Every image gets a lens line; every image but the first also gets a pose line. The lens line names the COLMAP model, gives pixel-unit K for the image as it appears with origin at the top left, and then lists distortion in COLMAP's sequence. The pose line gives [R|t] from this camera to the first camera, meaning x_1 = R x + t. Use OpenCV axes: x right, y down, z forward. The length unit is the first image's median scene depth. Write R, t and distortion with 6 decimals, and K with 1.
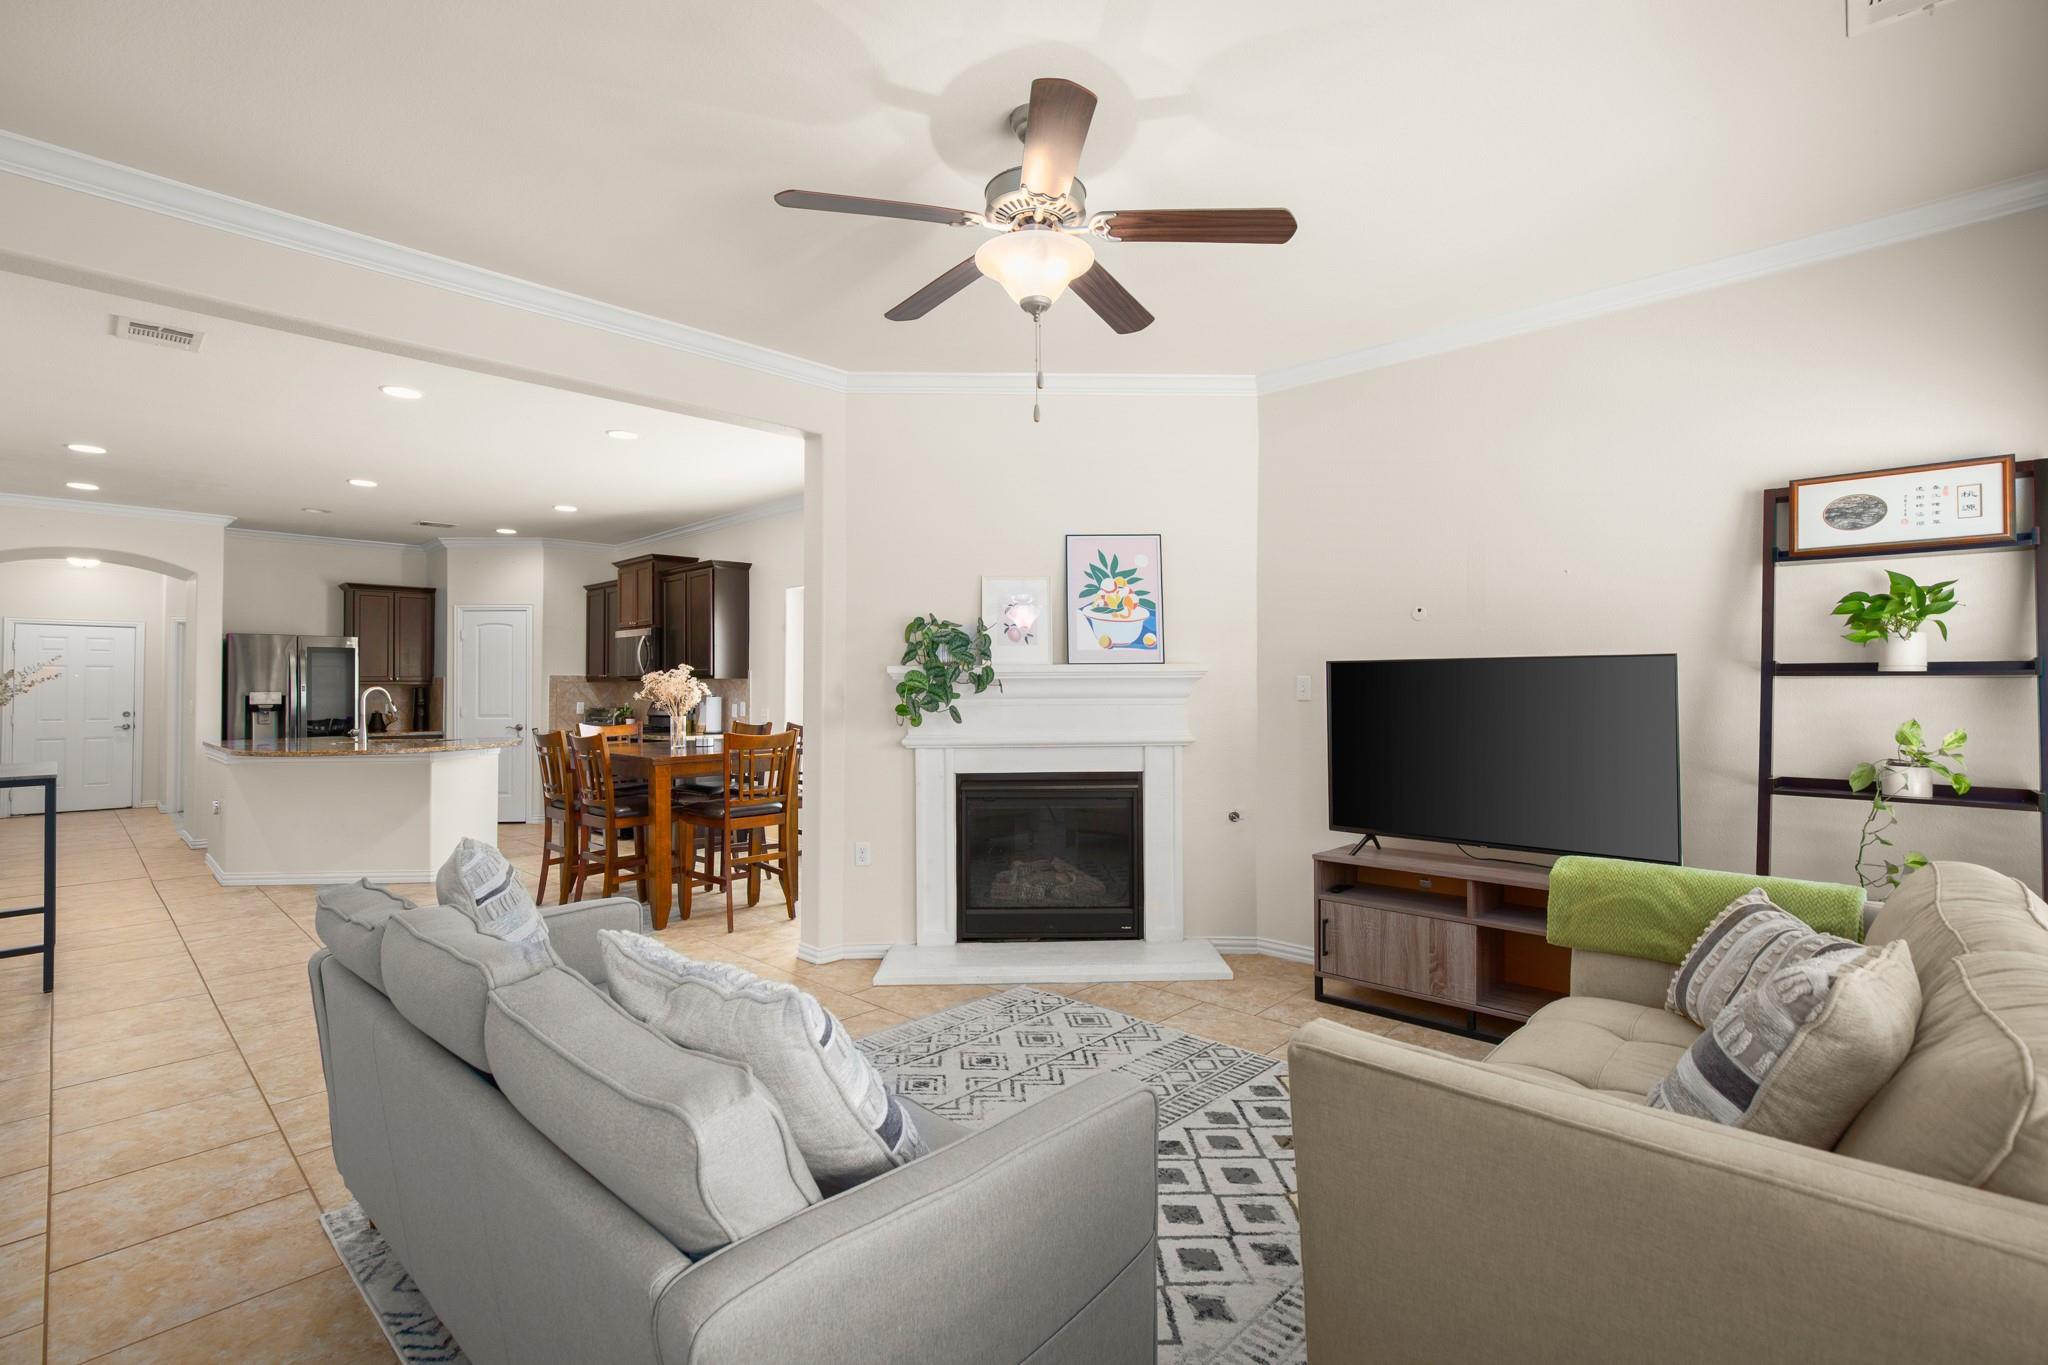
lens RADIAL K [[932.1, 0, 1035.4], [0, 932.1, 676.9], [0, 0, 1]] dist [-0.020842, 0.011344]
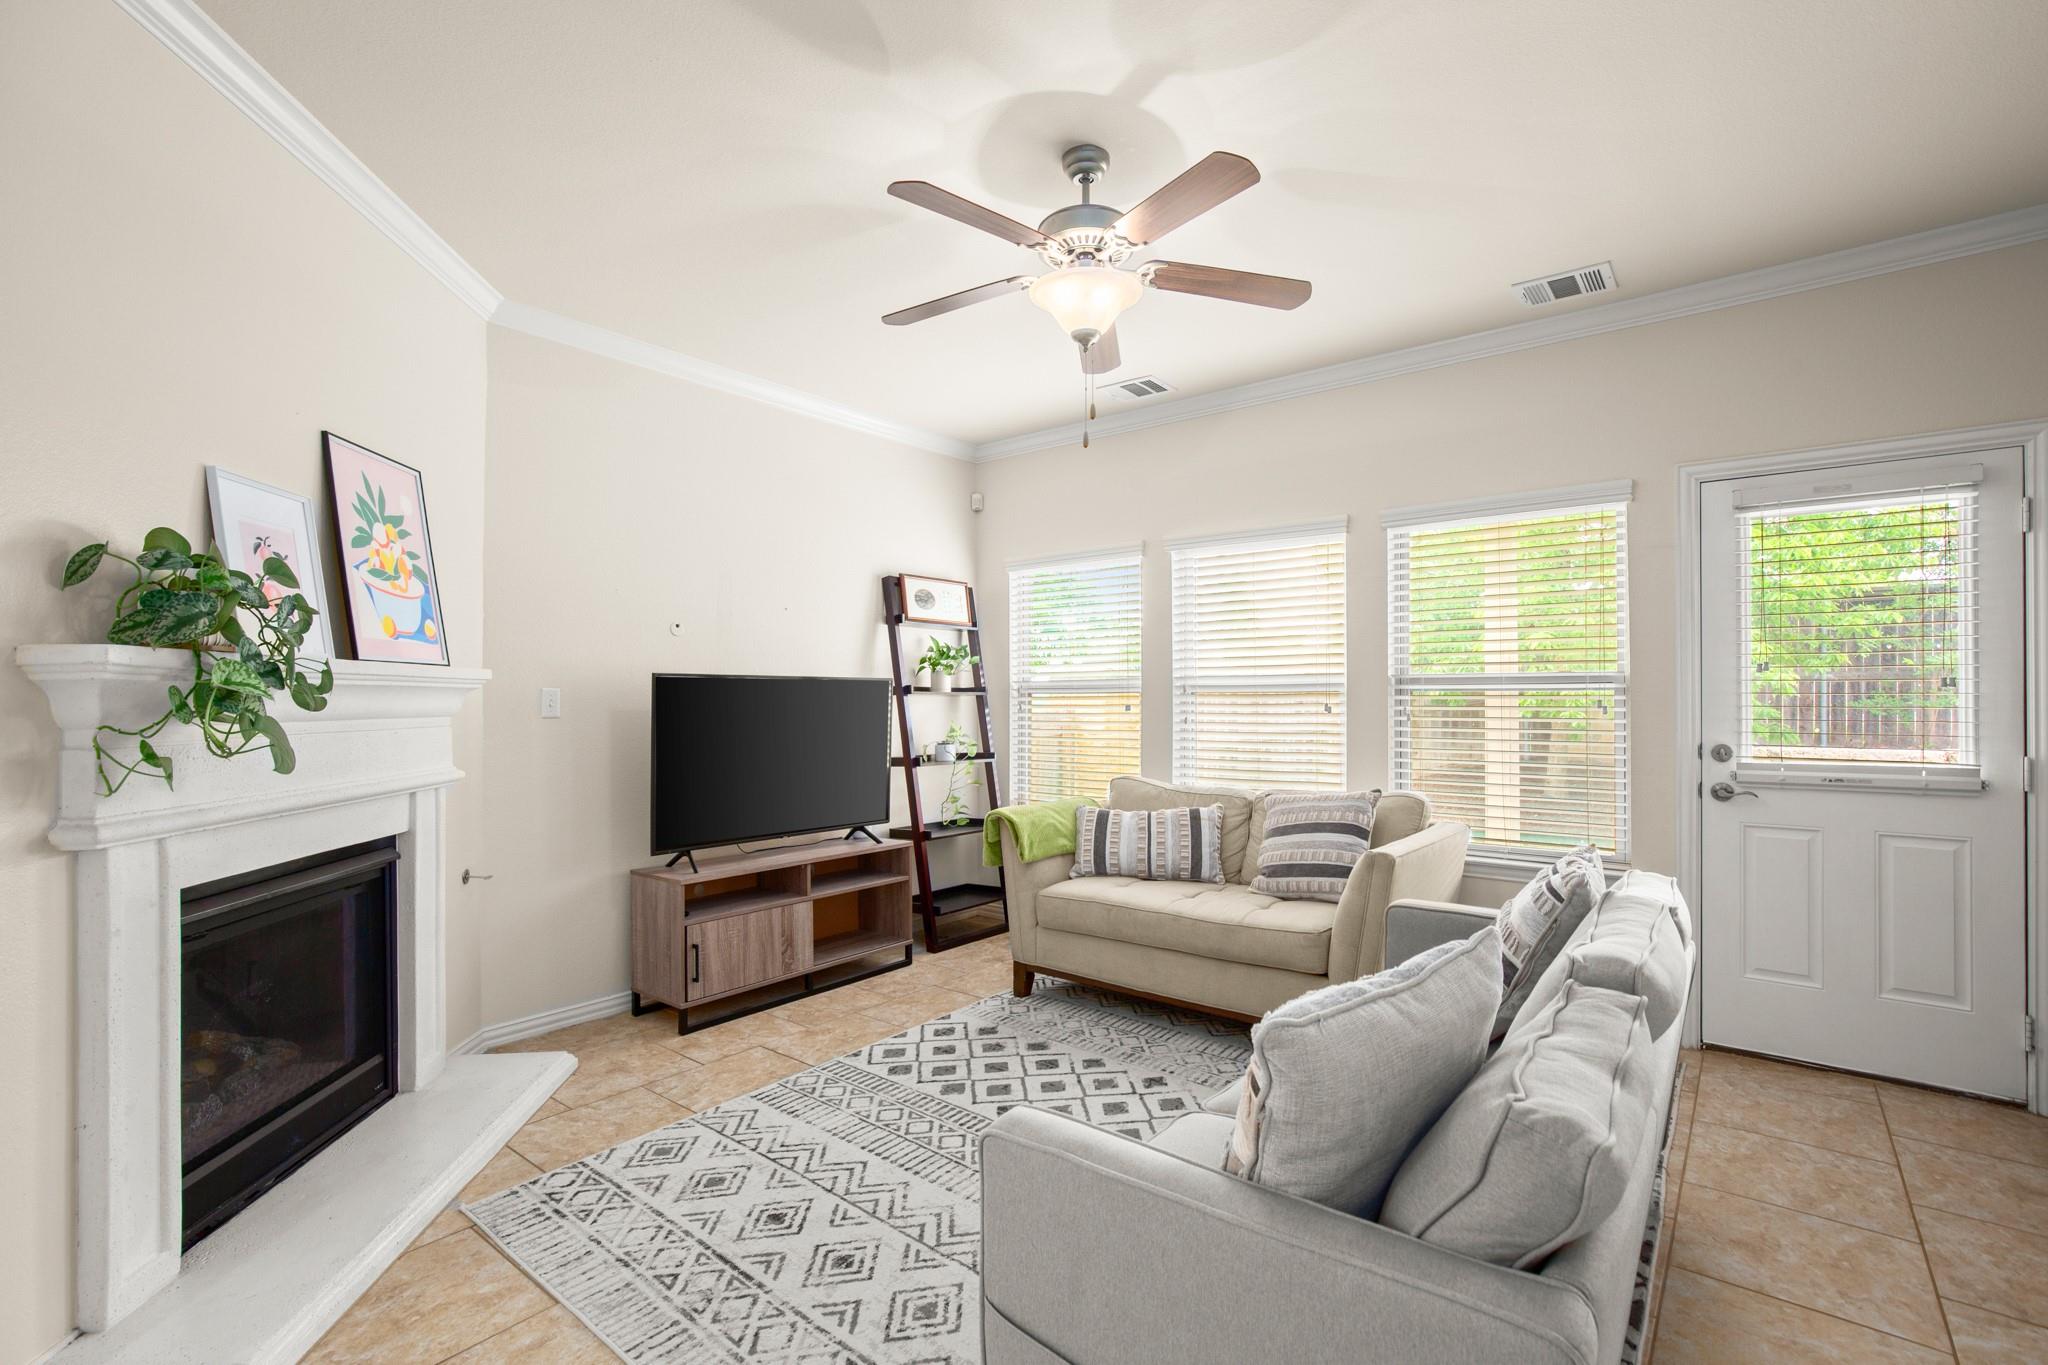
lens RADIAL K [[932.1, 0, 1040.7], [0, 932.1, 694.5], [0, 0, 1]] dist [-0.020842, 0.011344]
pose [[-0.090920, 0.011572, 0.995791, -0.567283], [-0.004815, 0.999916, -0.012059, 0.012317], [-0.995847, -0.005891, -0.090857, 0.621114]]
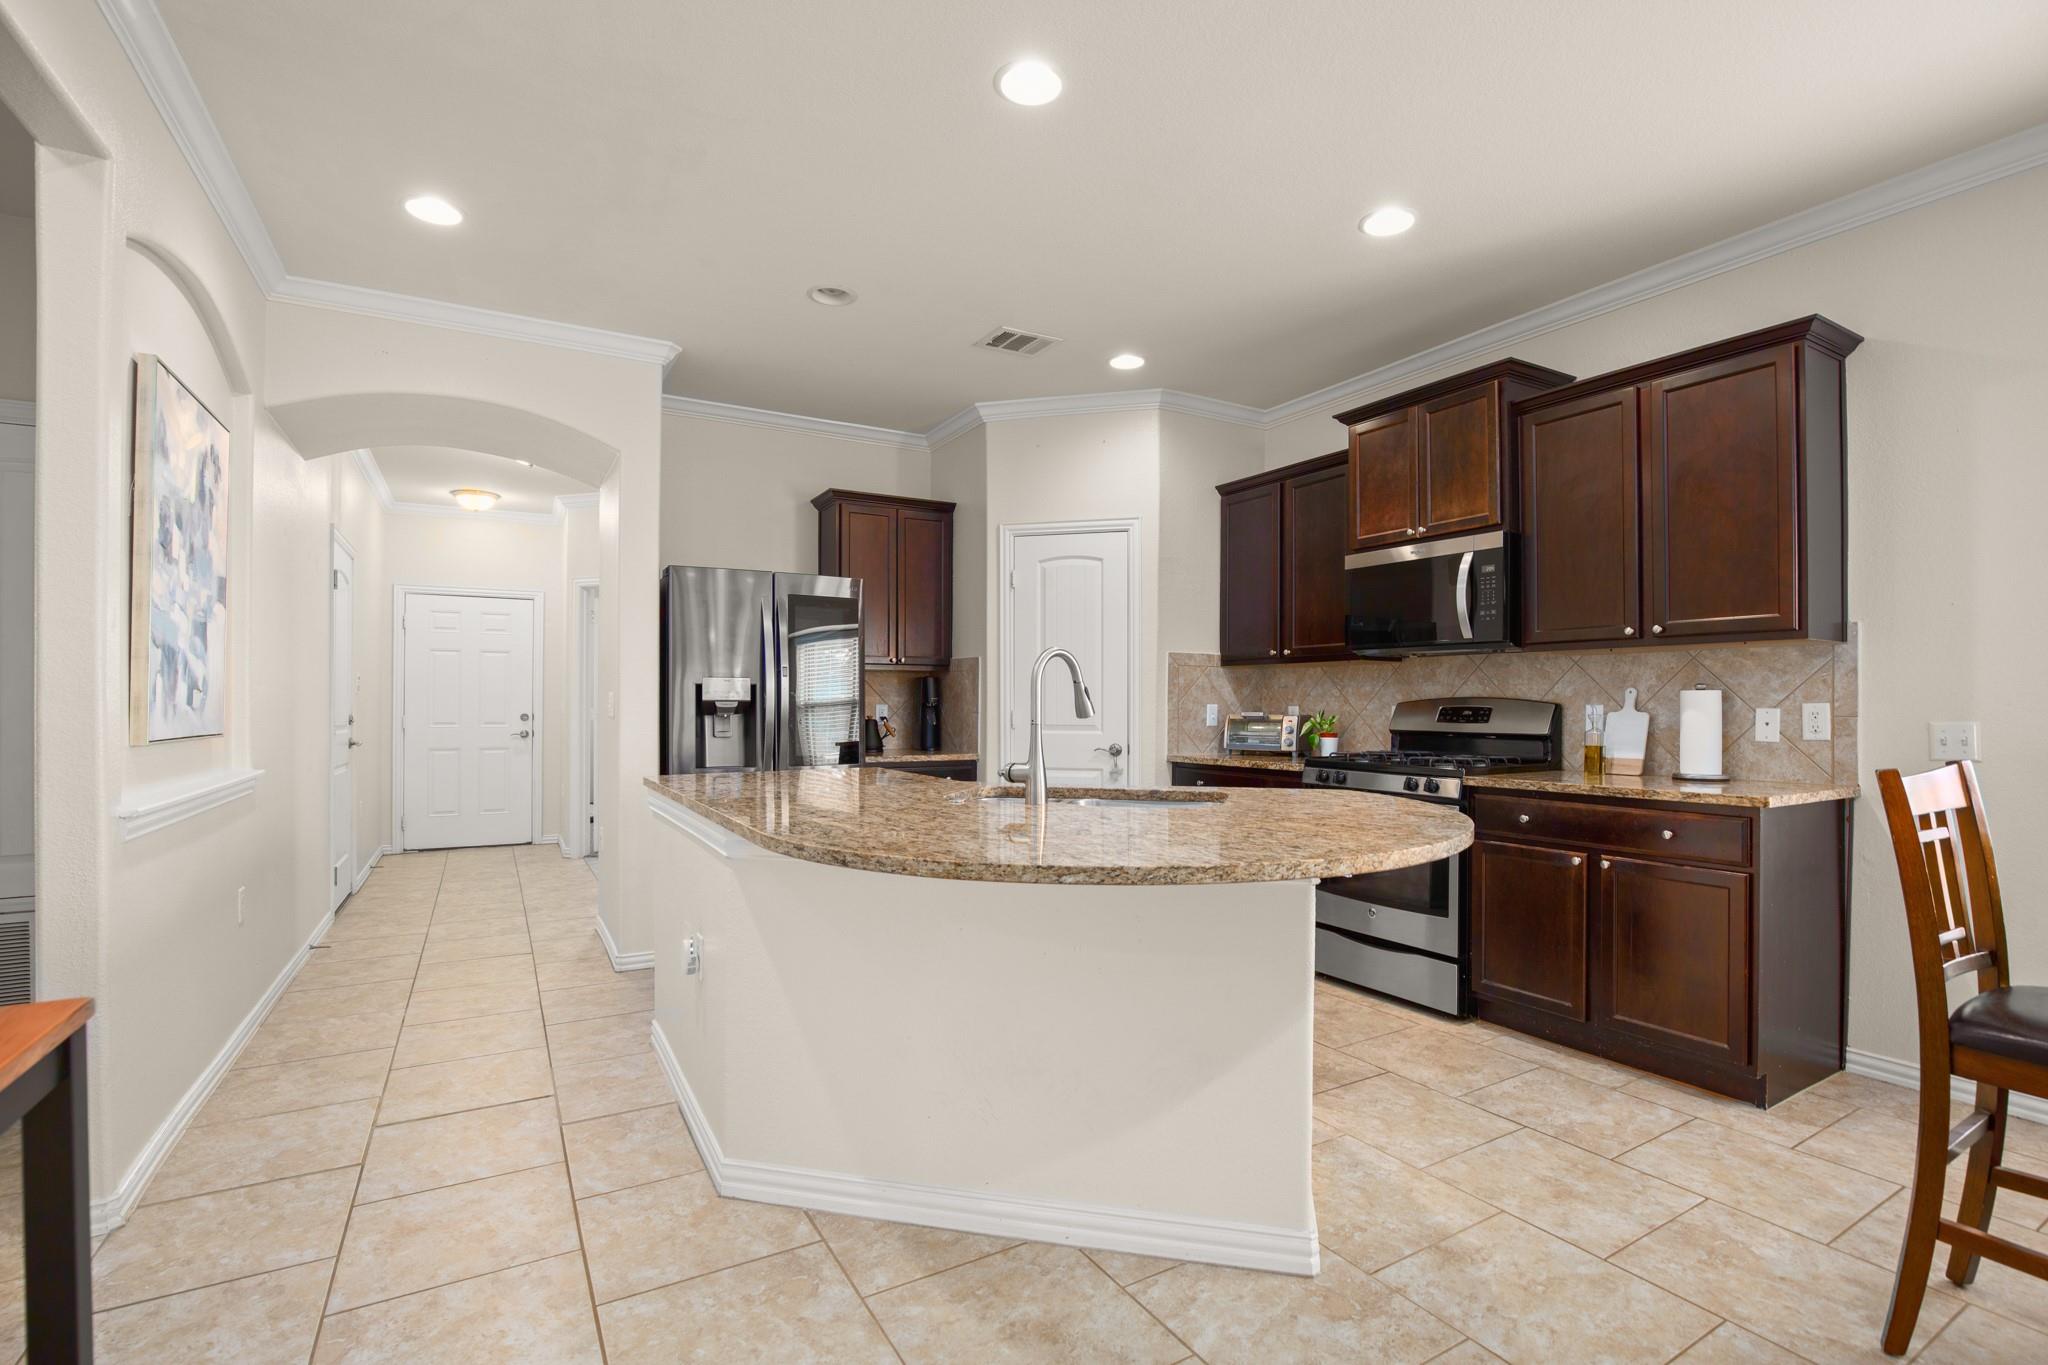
lens RADIAL K [[932.1, 0, 1026.8], [0, 932.1, 706.4], [0, 0, 1]] dist [-0.020842, 0.011344]
pose [[0.958679, 0.008983, -0.284349, -0.925216], [-0.003657, 0.999808, 0.019254, 0.039164], [0.284467, -0.017419, 0.958528, 0.960364]]
